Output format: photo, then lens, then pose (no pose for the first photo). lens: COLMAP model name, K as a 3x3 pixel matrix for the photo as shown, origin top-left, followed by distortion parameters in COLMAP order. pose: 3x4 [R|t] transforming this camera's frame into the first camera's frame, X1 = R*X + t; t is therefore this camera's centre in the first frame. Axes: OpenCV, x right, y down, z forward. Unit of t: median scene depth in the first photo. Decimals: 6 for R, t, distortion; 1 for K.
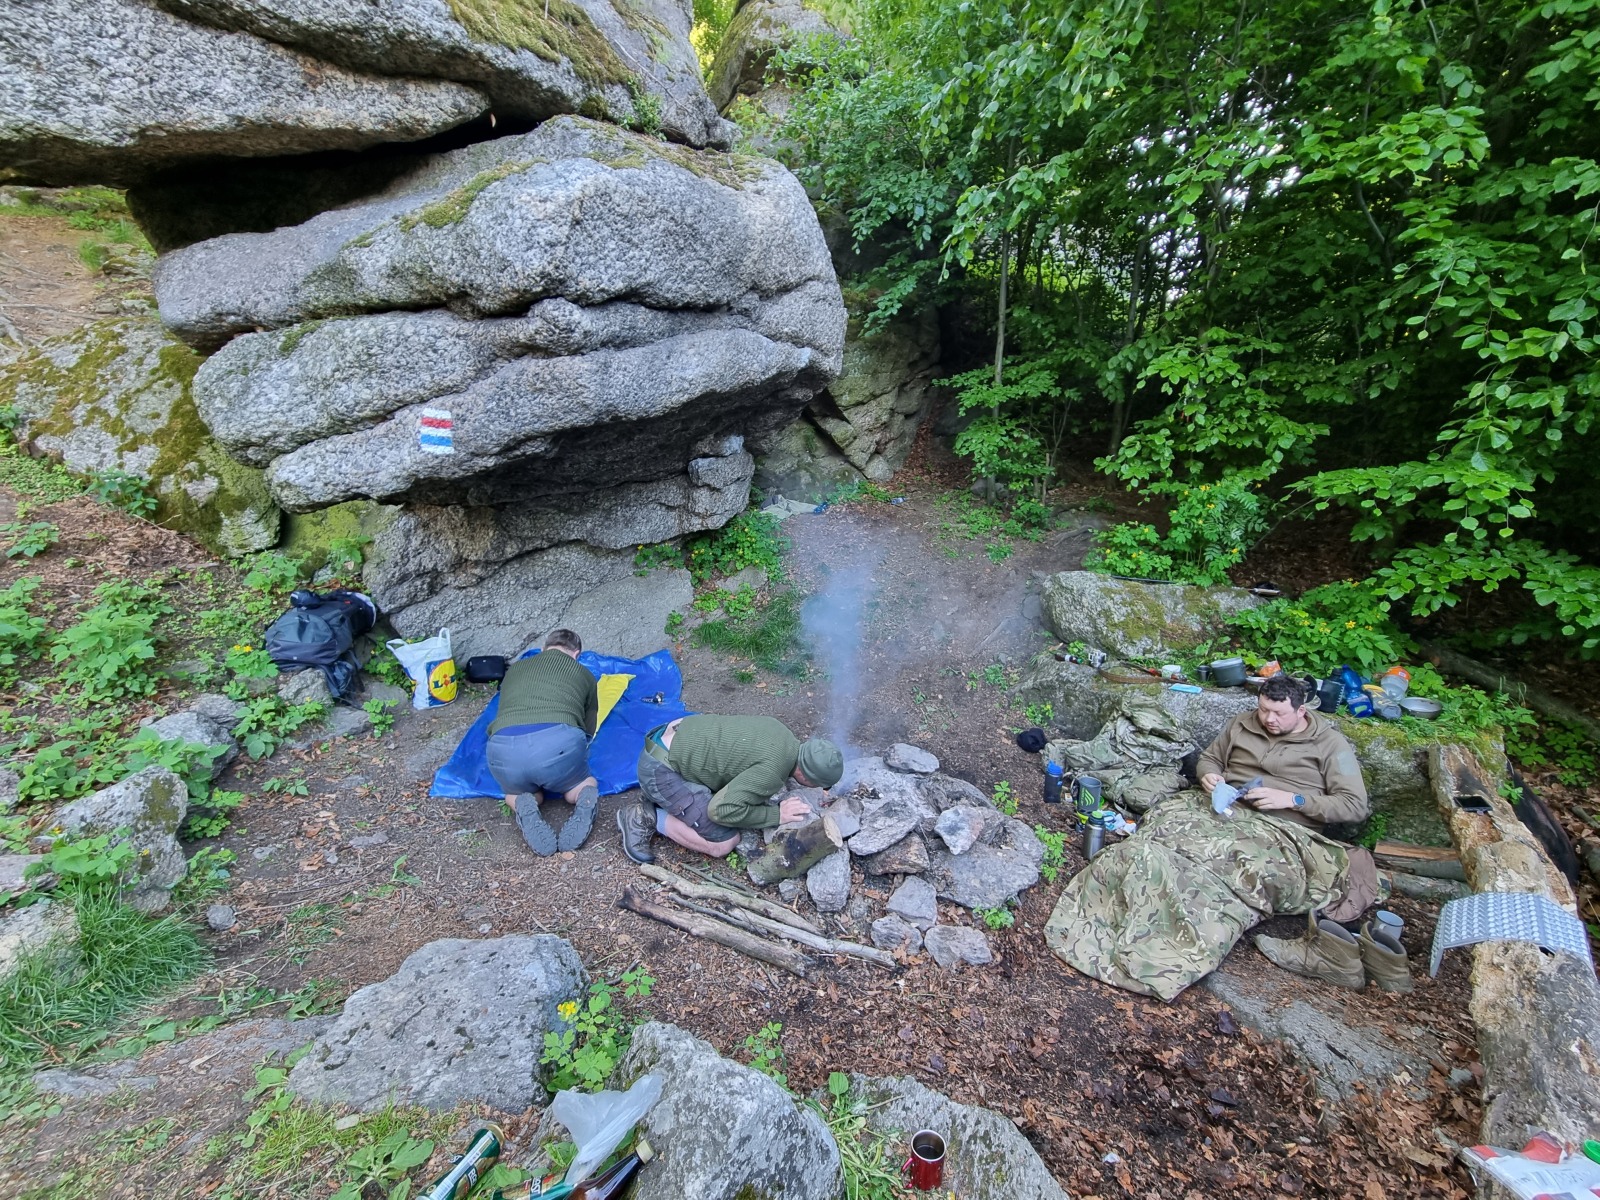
lens RADIAL K [[644.3, 0, 798.1], [0, 644.3, 603.2], [0, 0, 1]] dist [0.000034, 0.000005]
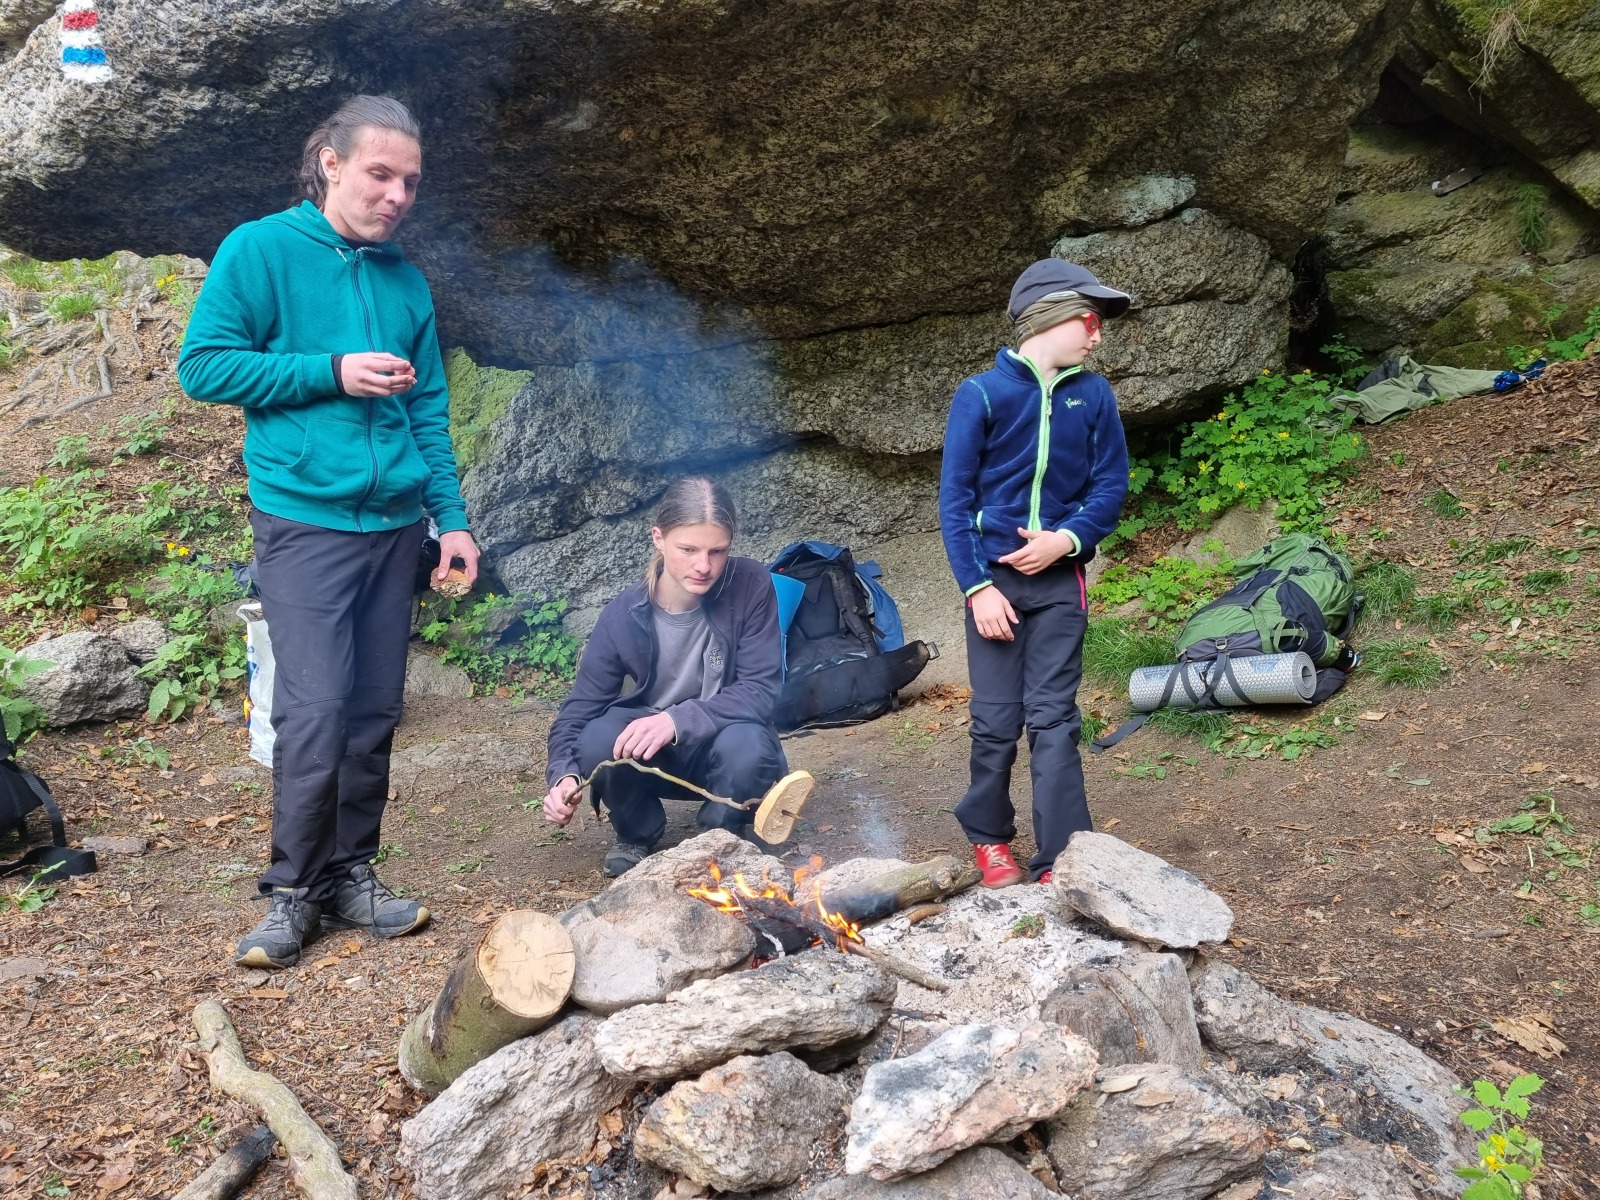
lens RADIAL K [[1217.4, 0, 800.5], [0, 1217.4, 599.1], [0, 0, 1]] dist [0.033773, -0.000003]
pose [[0.774072, 0.016888, -0.632872, 0.280728], [-0.080889, 0.994089, -0.072409, 0.111883], [0.627909, 0.107242, 0.770863, 0.317066]]
